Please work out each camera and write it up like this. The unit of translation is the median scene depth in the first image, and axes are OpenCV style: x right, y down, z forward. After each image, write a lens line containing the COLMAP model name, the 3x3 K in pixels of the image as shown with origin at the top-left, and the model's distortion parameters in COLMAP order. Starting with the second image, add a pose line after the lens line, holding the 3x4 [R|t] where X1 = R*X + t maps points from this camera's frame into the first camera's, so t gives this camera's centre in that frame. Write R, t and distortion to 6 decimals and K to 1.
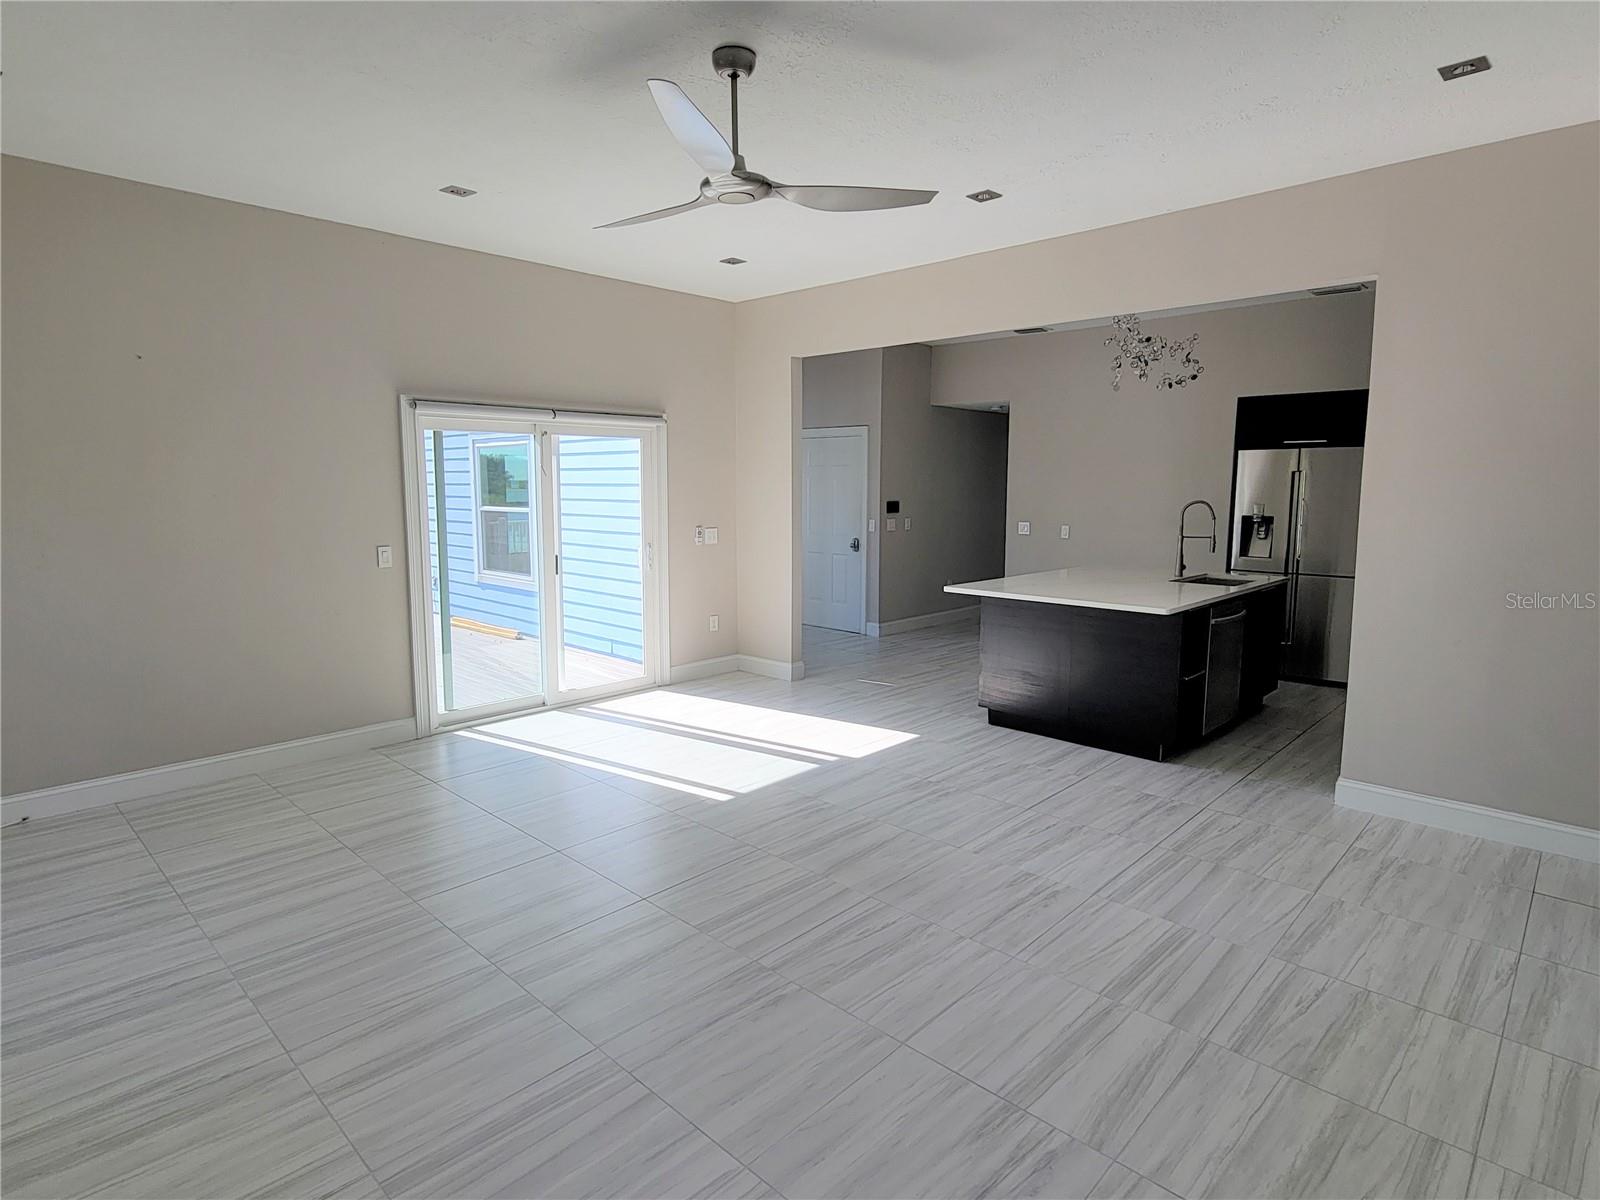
lens RADIAL K [[867.1, 0, 789.3], [0, 867.1, 585.8], [0, 0, 1]] dist [0.011524, -0.000825]
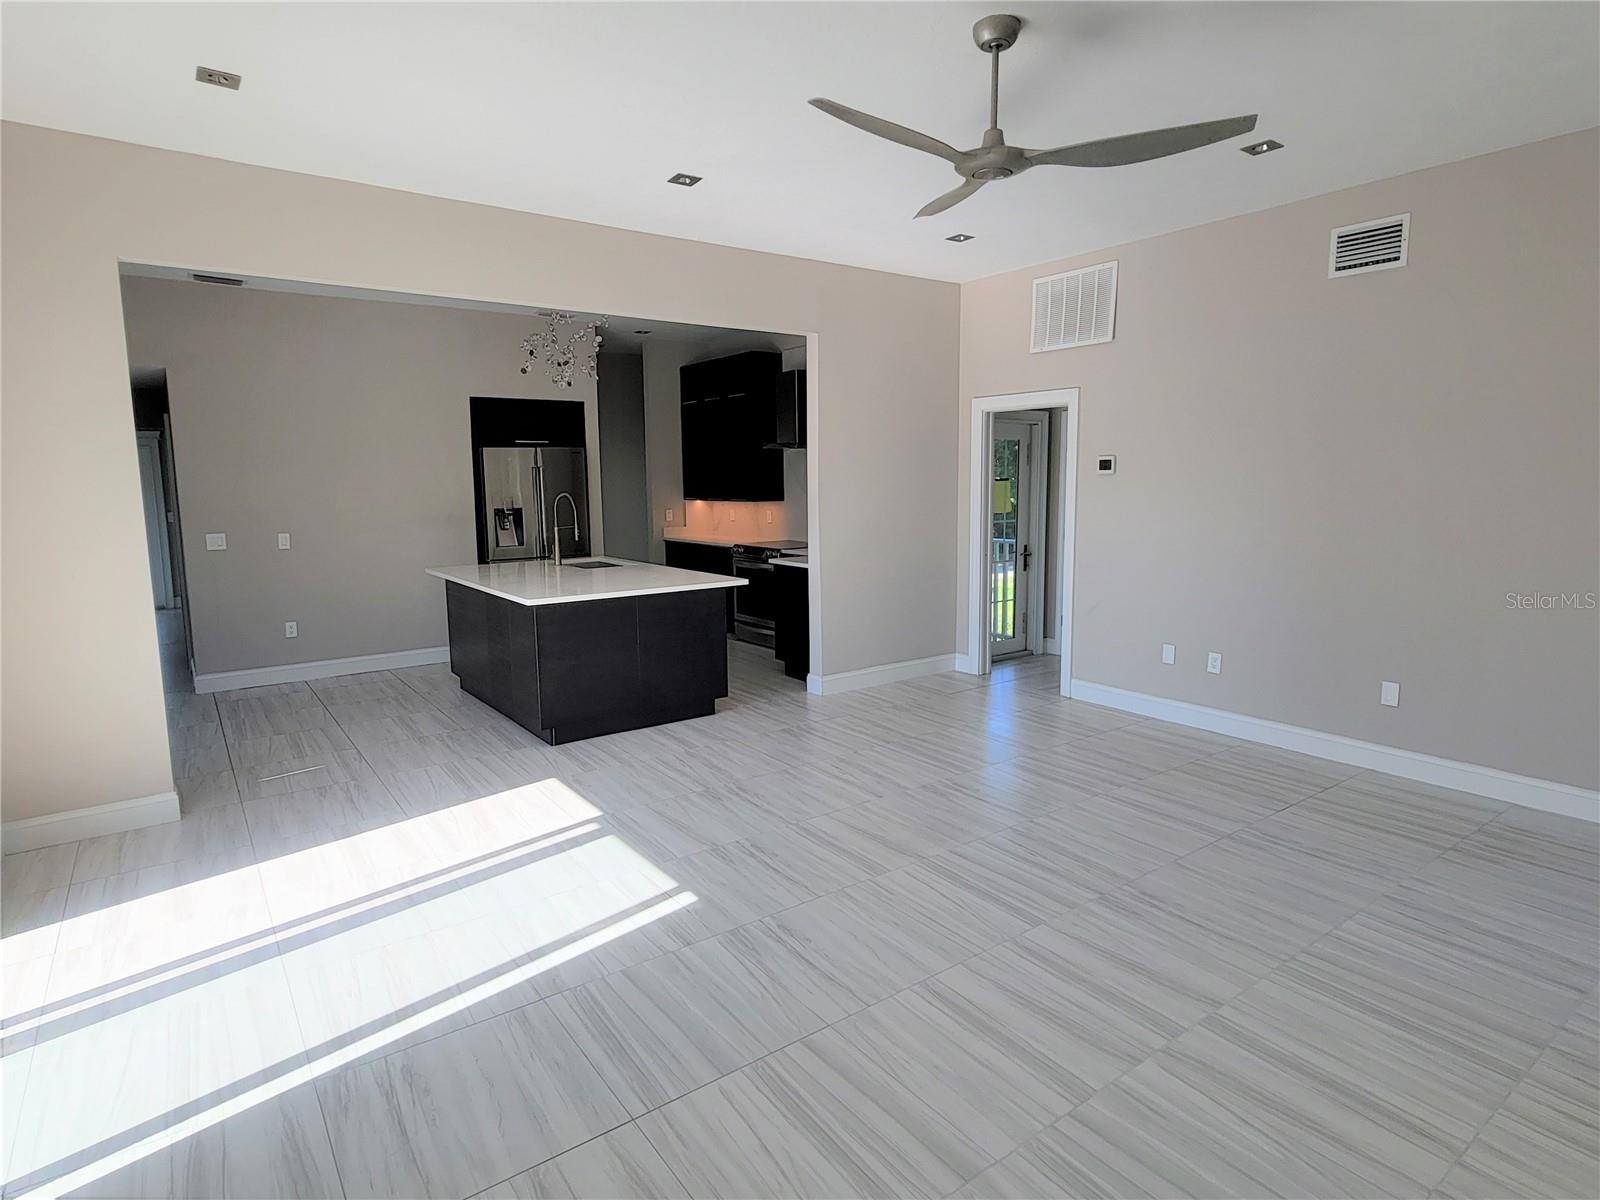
lens RADIAL K [[867.1, 0, 789.3], [0, 867.1, 585.8], [0, 0, 1]] dist [0.011524, -0.000825]
pose [[0.176885, -0.126347, 0.976088, -0.691987], [0.130039, 0.986032, 0.104069, -0.077907], [-0.975603, 0.108521, 0.190844, 0.682685]]
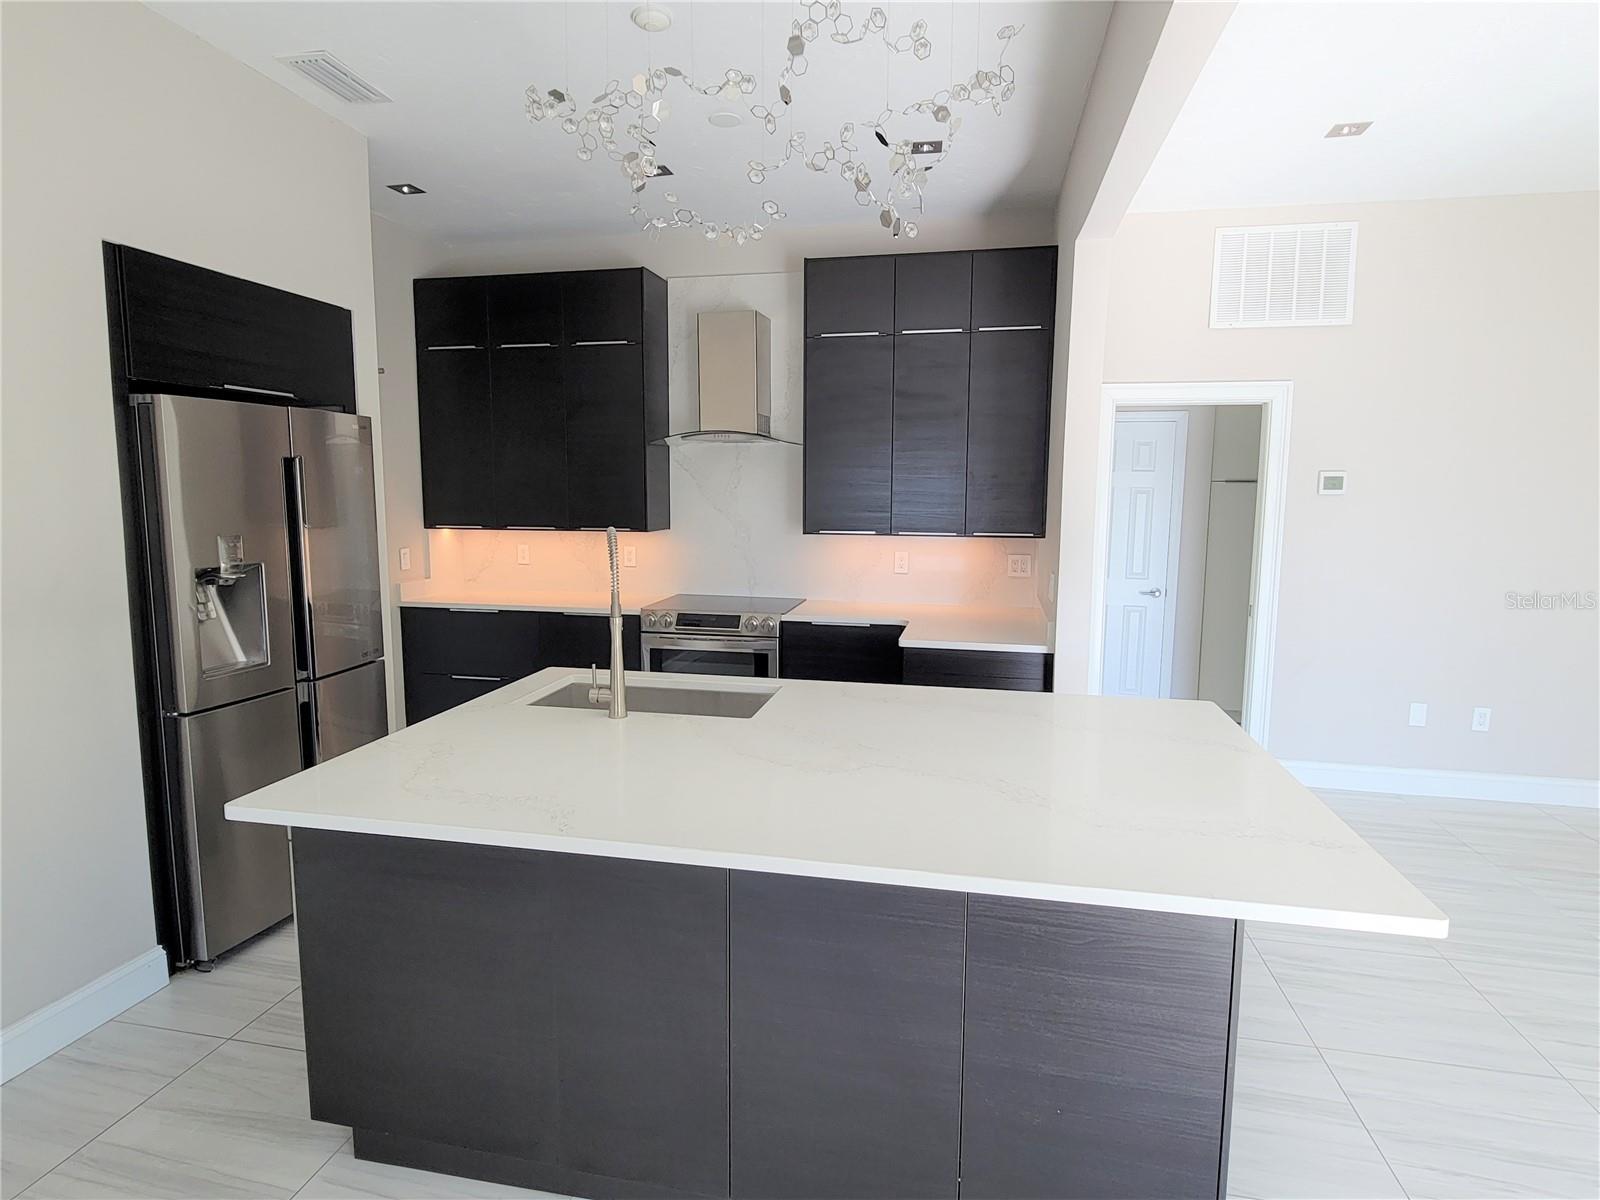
lens RADIAL K [[867.1, 0, 789.3], [0, 867.1, 585.8], [0, 0, 1]] dist [0.011524, -0.000825]
pose [[-0.535168, -0.098156, 0.839023, 0.091369], [0.094810, 0.979972, 0.175119, -0.172163], [-0.839408, 0.173266, -0.515144, 1.460441]]
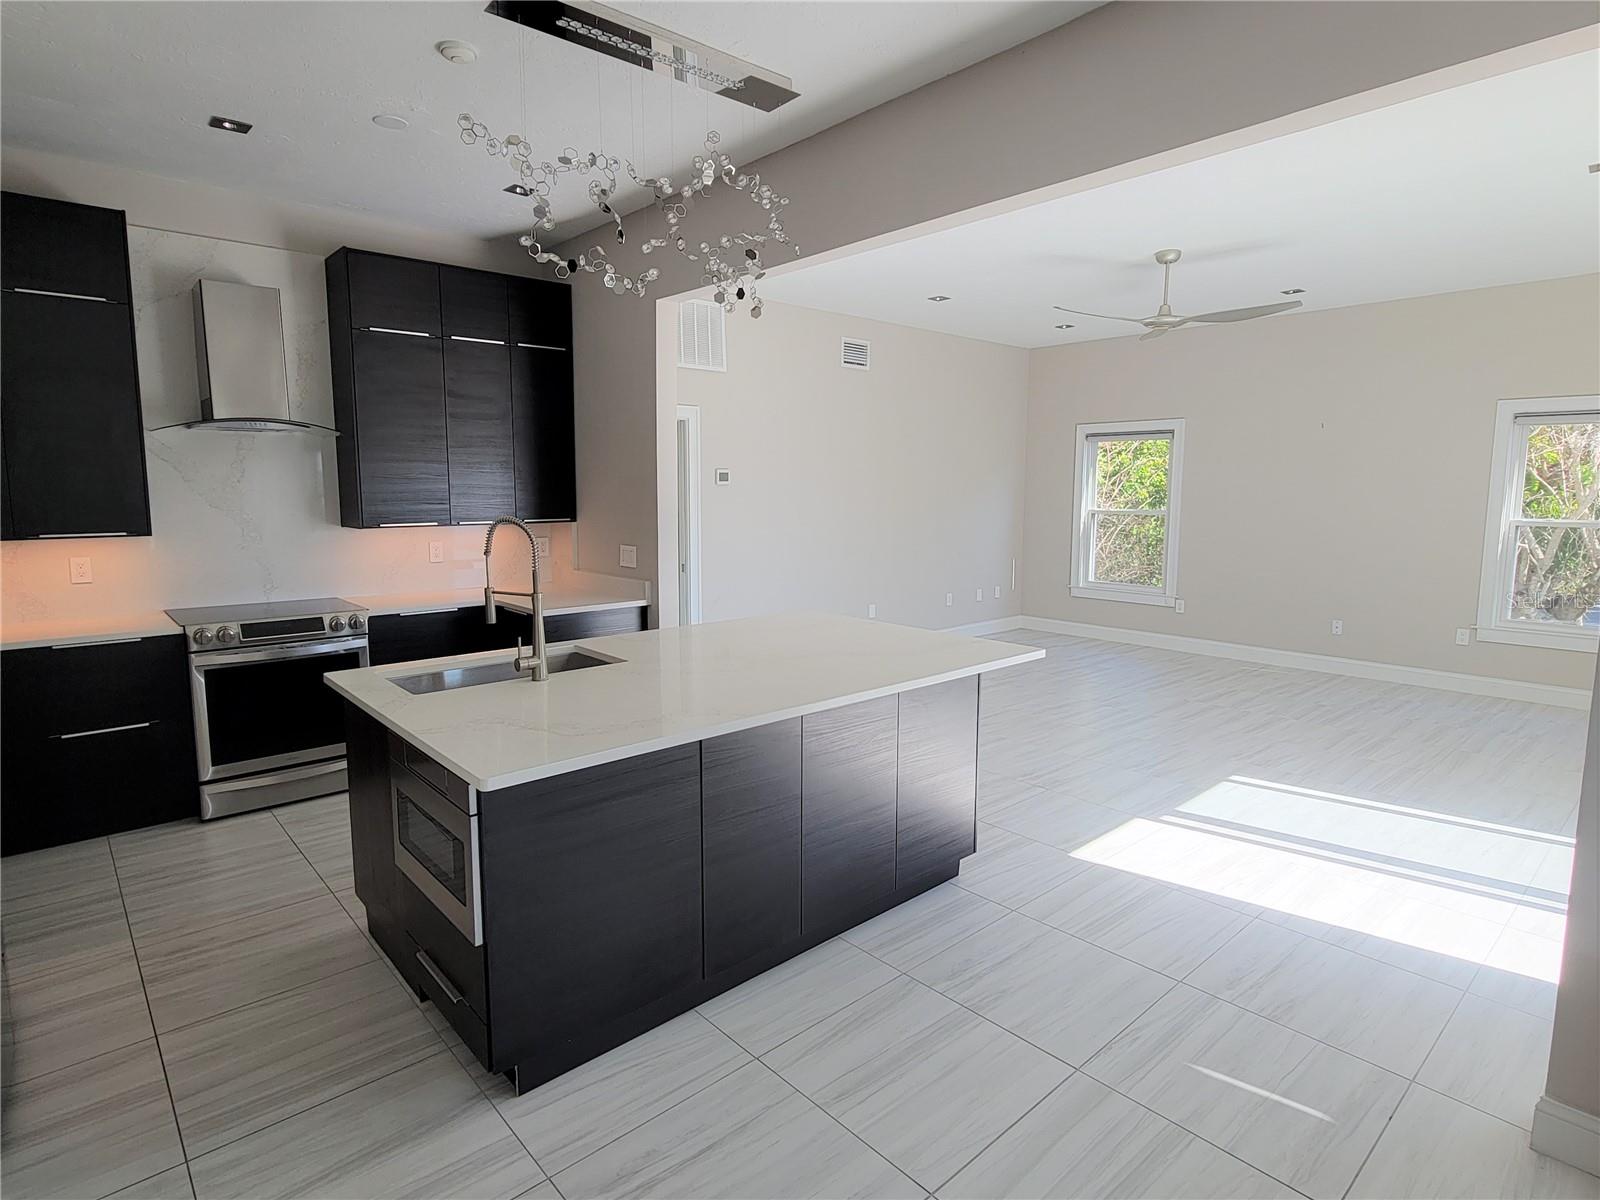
lens RADIAL K [[867.1, 0, 789.3], [0, 867.1, 585.8], [0, 0, 1]] dist [0.011524, -0.000825]
pose [[-0.997229, -0.011268, 0.073540, 0.364649], [0.006558, 0.971303, 0.237755, -0.222238], [-0.074109, 0.237578, -0.968537, 1.854521]]
